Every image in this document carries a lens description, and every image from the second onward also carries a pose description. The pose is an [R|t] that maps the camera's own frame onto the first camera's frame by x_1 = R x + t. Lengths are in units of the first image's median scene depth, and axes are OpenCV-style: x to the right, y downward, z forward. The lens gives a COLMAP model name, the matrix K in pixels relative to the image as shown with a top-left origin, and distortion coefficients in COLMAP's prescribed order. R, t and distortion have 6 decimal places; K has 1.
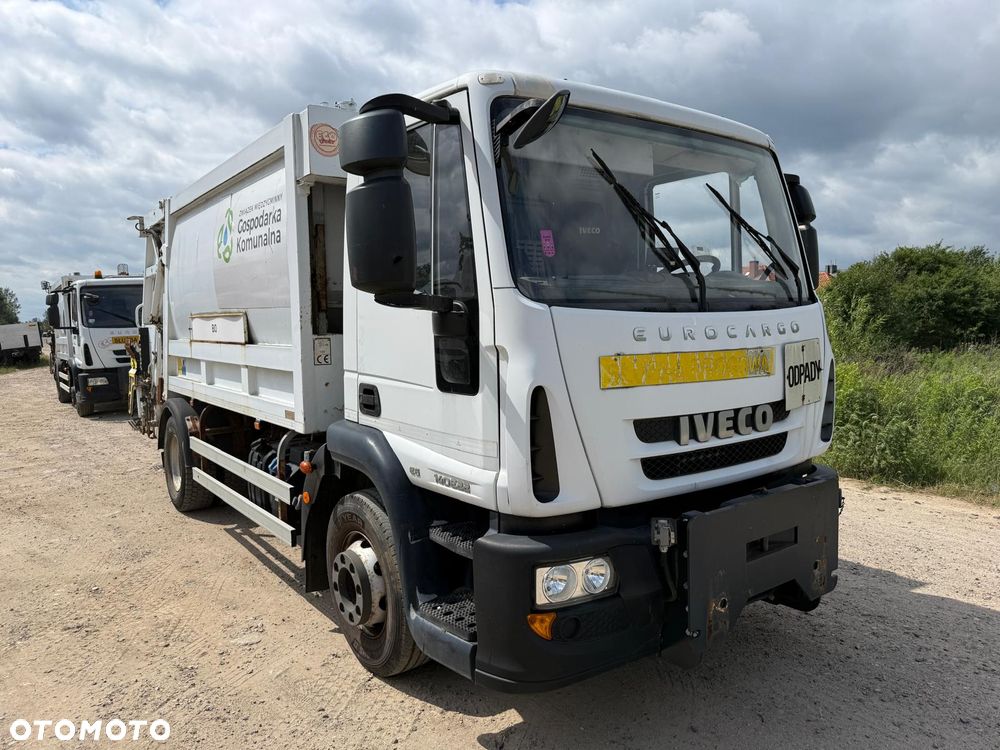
lens RADIAL K [[709.9, 0, 509.7], [0, 709.9, 371.5], [0, 0, 1]] dist [0.053957, -0.073899]
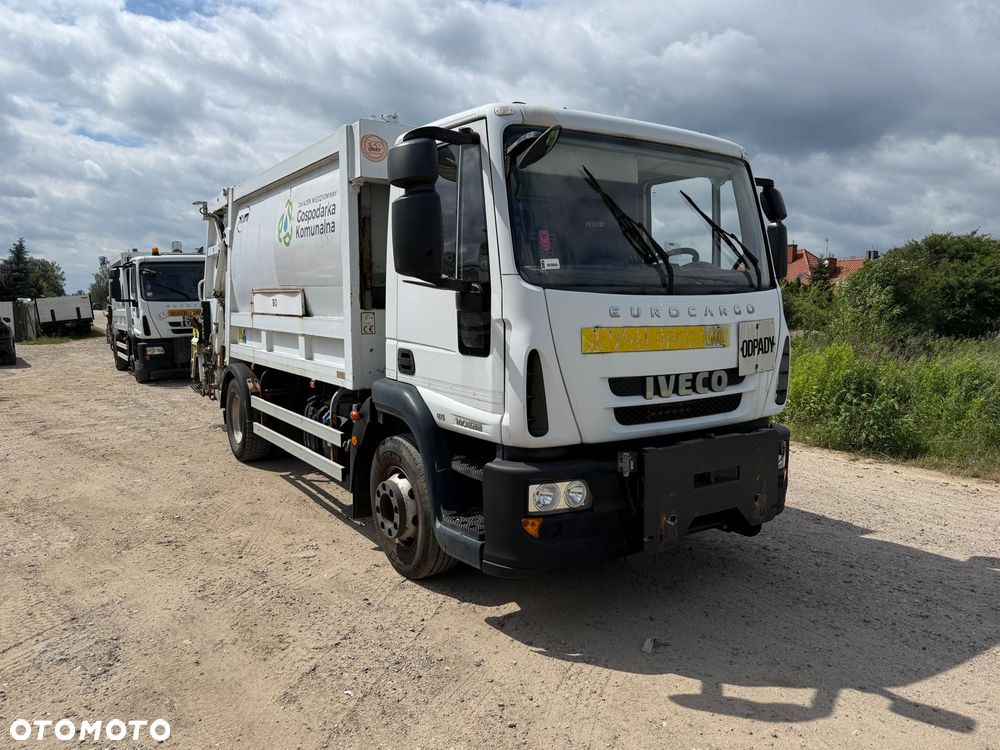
lens RADIAL K [[704.0, 0, 512.6], [0, 704.0, 378.2], [0, 0, 1]] dist [0.070286, -0.093601]
pose [[0.998916, 0.022133, -0.040941, 0.041762], [-0.020629, 0.999110, 0.036800, 0.020164], [0.041719, -0.035915, 0.998484, -0.236116]]
